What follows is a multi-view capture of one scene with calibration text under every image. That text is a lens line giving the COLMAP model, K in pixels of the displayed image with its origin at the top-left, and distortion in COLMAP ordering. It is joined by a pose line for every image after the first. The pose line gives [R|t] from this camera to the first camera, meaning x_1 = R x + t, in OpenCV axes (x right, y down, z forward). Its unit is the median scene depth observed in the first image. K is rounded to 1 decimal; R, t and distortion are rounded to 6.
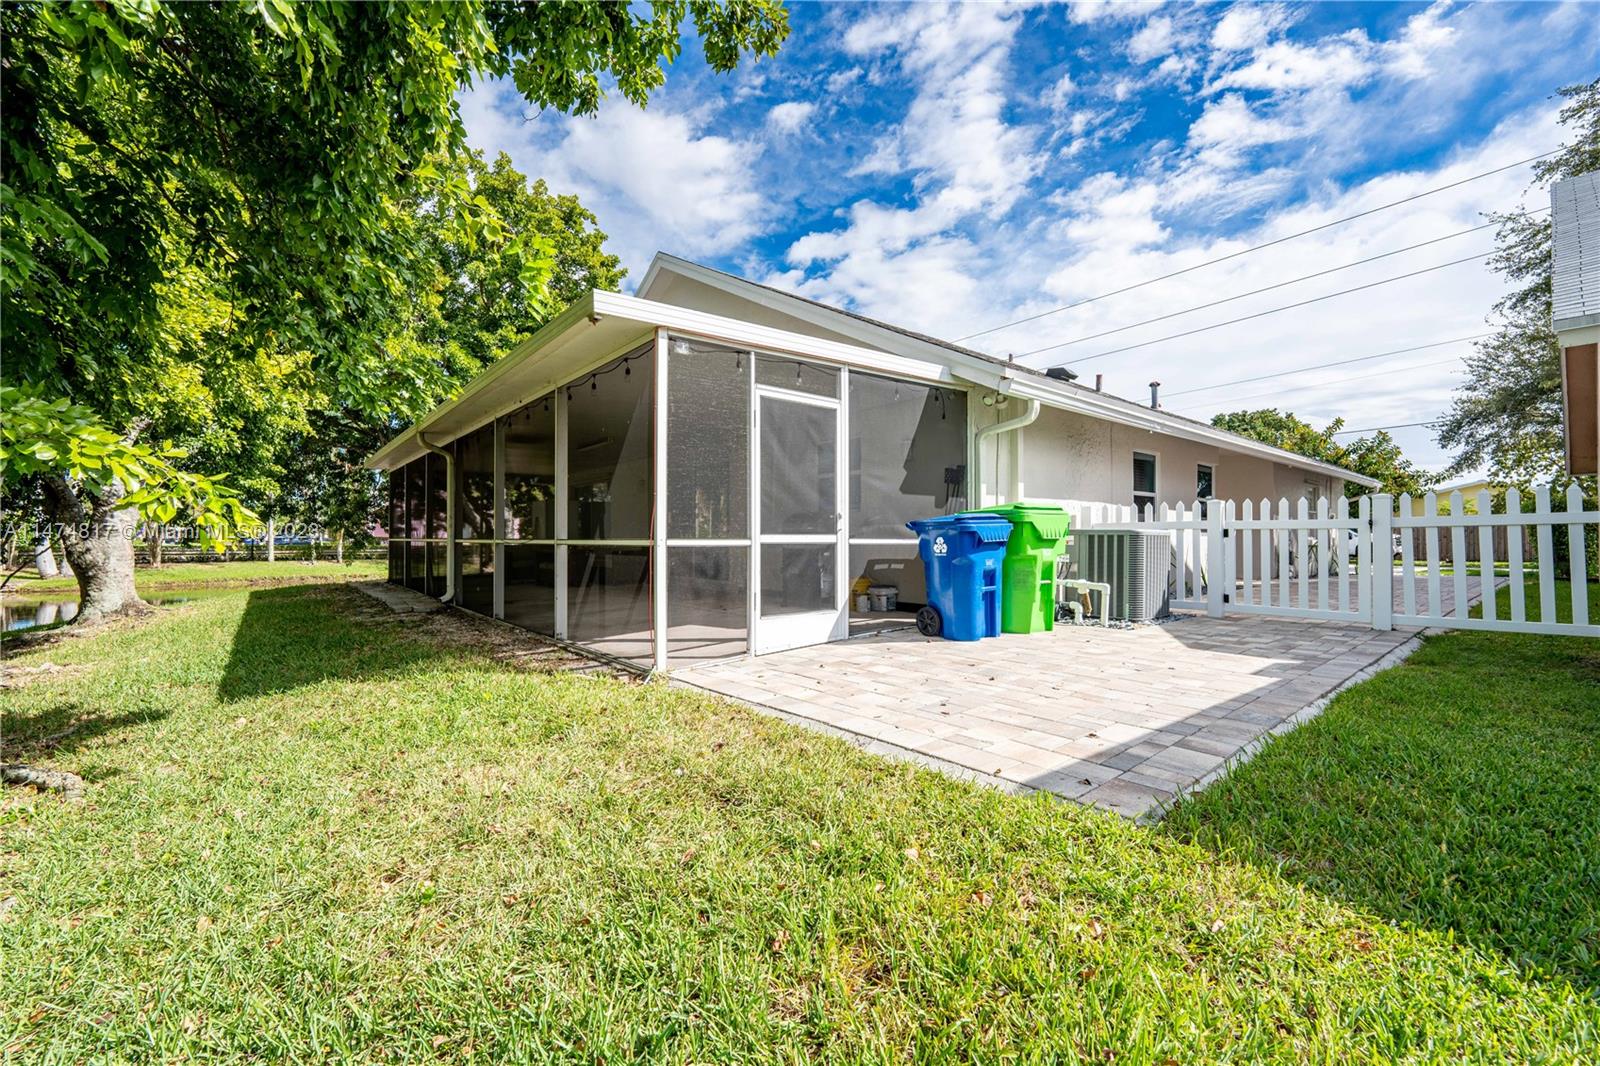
lens RADIAL K [[648.8, 0, 794.0], [0, 648.8, 530.9], [0, 0, 1]] dist [-0.000409, -0.000232]
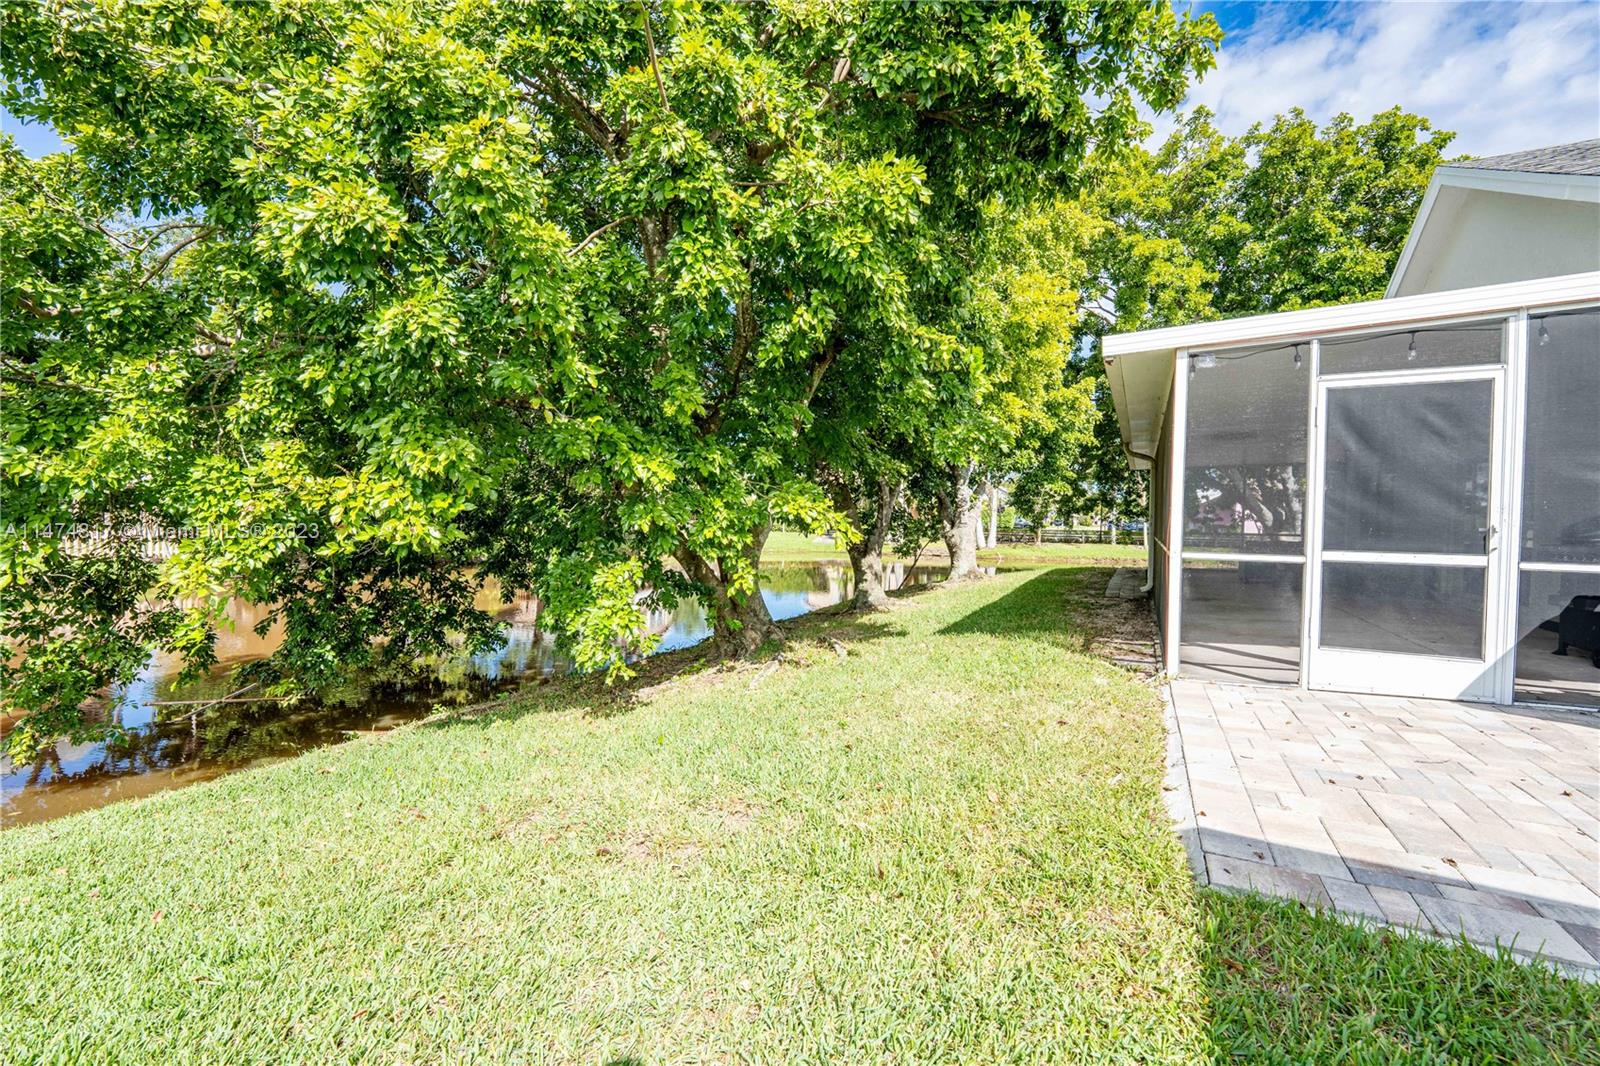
lens RADIAL K [[648.8, 0, 794.0], [0, 648.8, 530.9], [0, 0, 1]] dist [-0.000409, -0.000232]
pose [[0.383471, 0.025070, -0.923213, 0.466248], [-0.003979, 0.999667, 0.025493, -0.039557], [0.923544, -0.006102, 0.383443, 0.022896]]
